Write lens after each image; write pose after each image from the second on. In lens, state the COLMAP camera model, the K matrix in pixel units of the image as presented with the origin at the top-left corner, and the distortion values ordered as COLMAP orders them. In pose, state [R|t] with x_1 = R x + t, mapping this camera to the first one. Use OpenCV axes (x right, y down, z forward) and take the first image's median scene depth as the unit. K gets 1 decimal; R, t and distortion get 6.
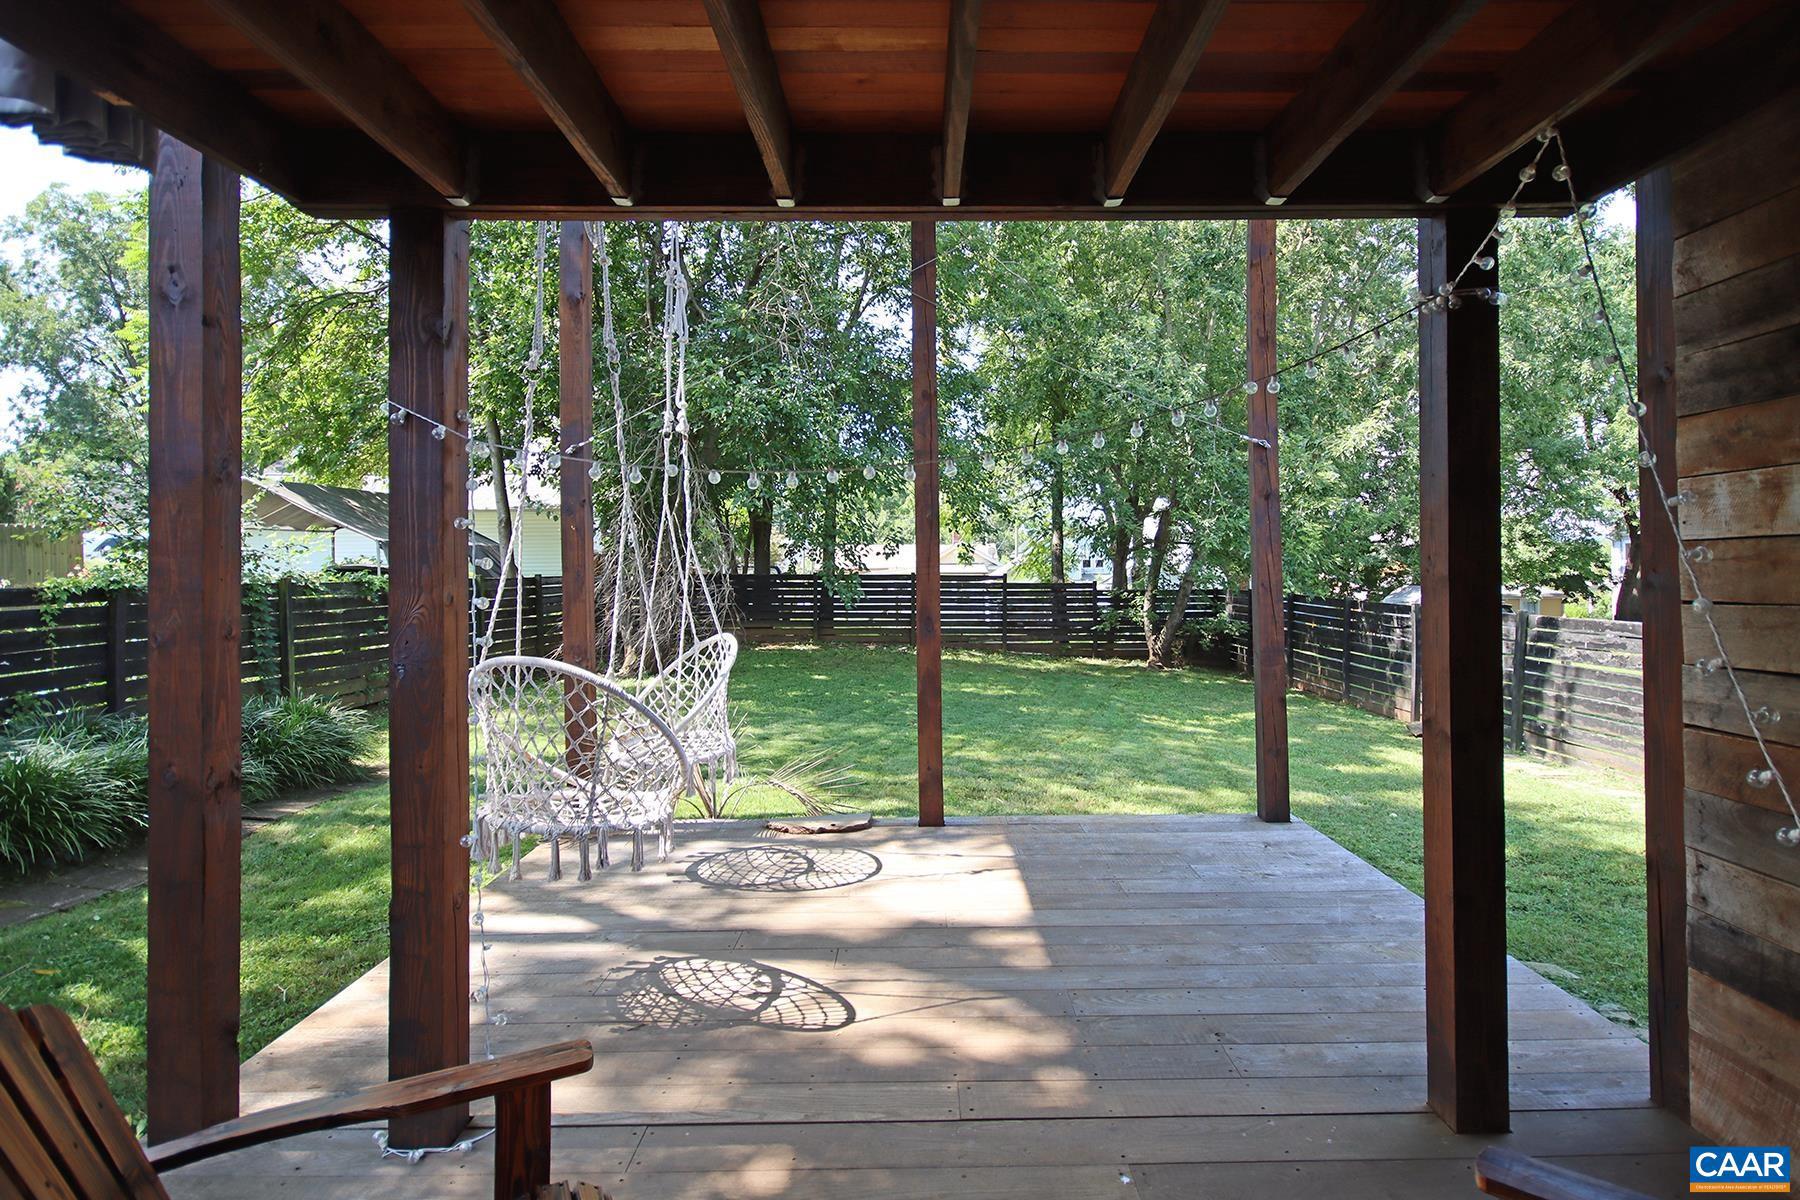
lens RADIAL K [[841.2, 0, 904.2], [0, 841.2, 567.4], [0, 0, 1]] dist [0.000050, 0.000008]
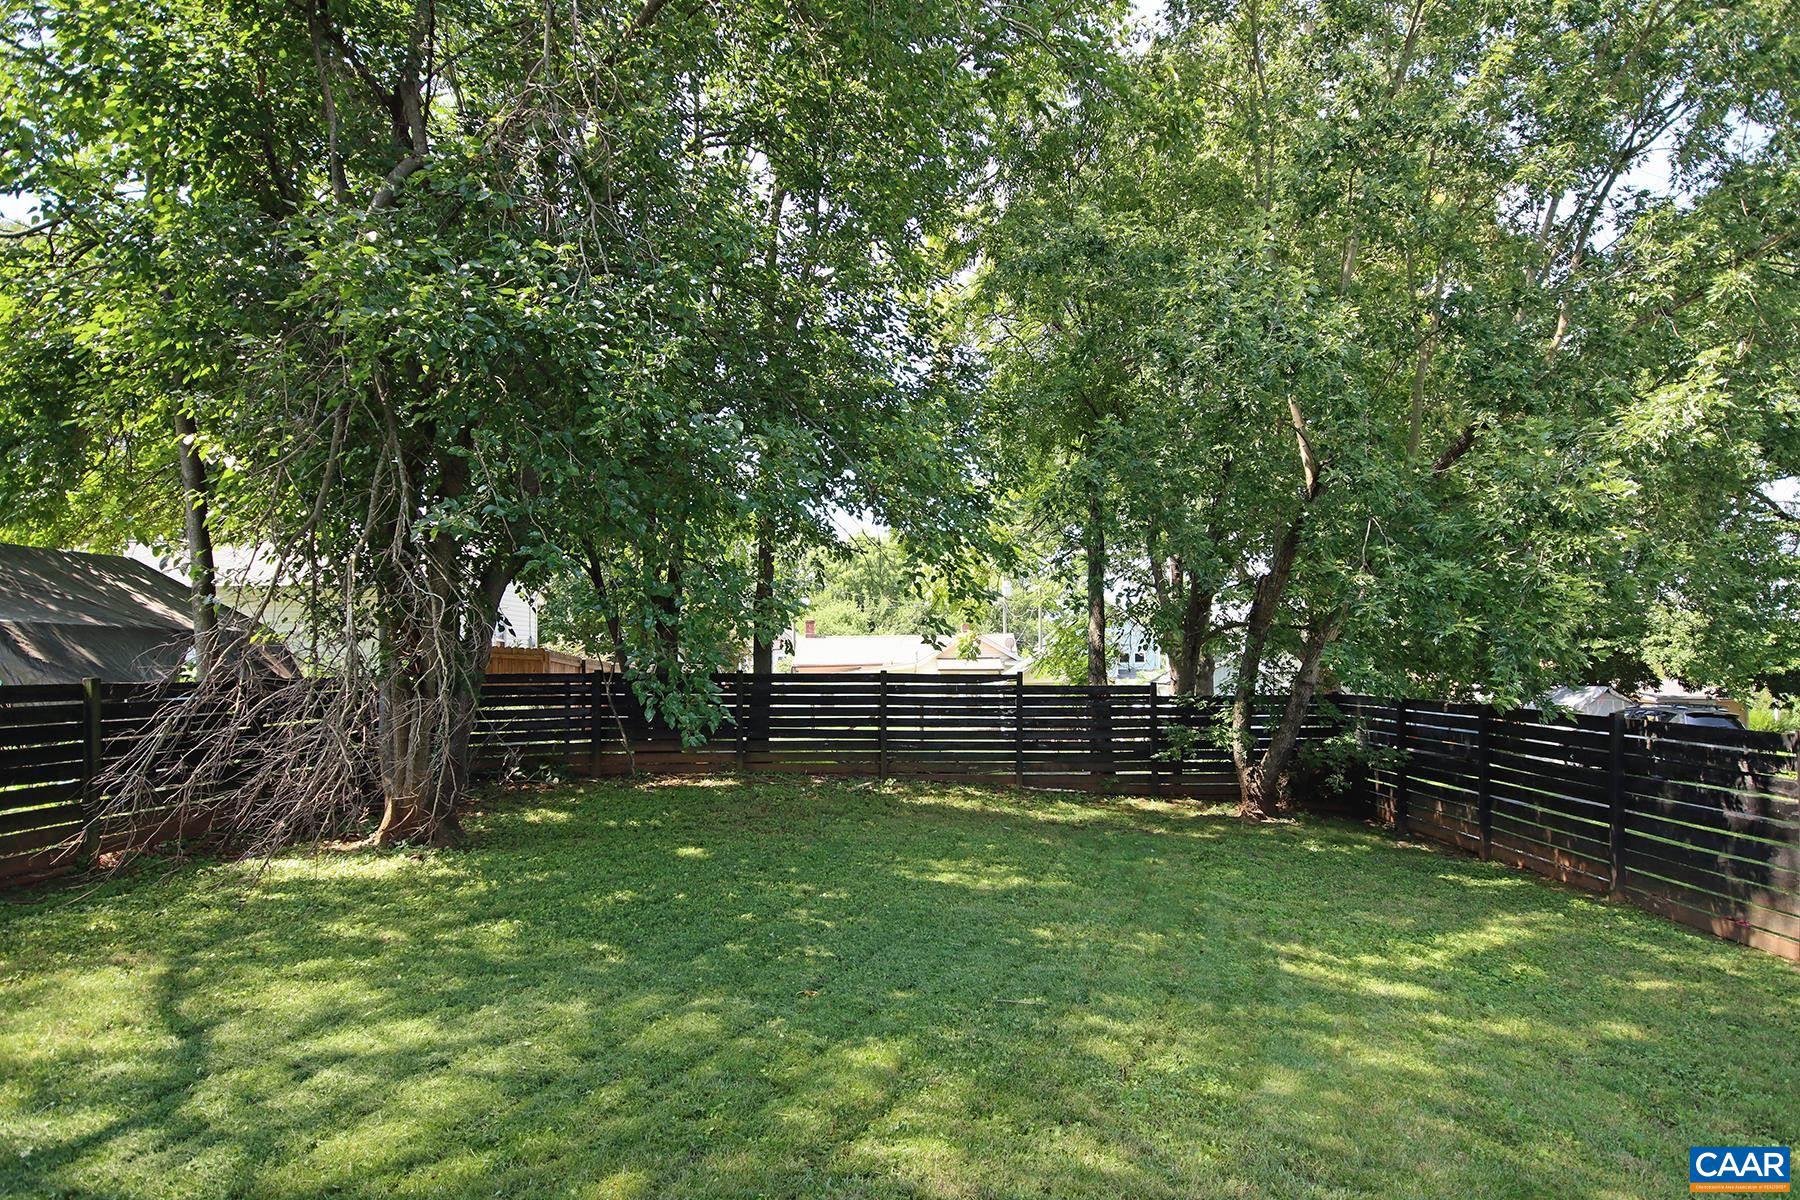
lens RADIAL K [[916.6, 0, 900.0], [0, 916.6, 600.0], [0, 0, 1]] dist [0.001559, 0.000191]
pose [[0.999537, -0.001655, -0.030374, 0.047090], [-0.000569, 0.997327, -0.073071, 0.003793], [0.030414, 0.073055, 0.996864, 0.260519]]
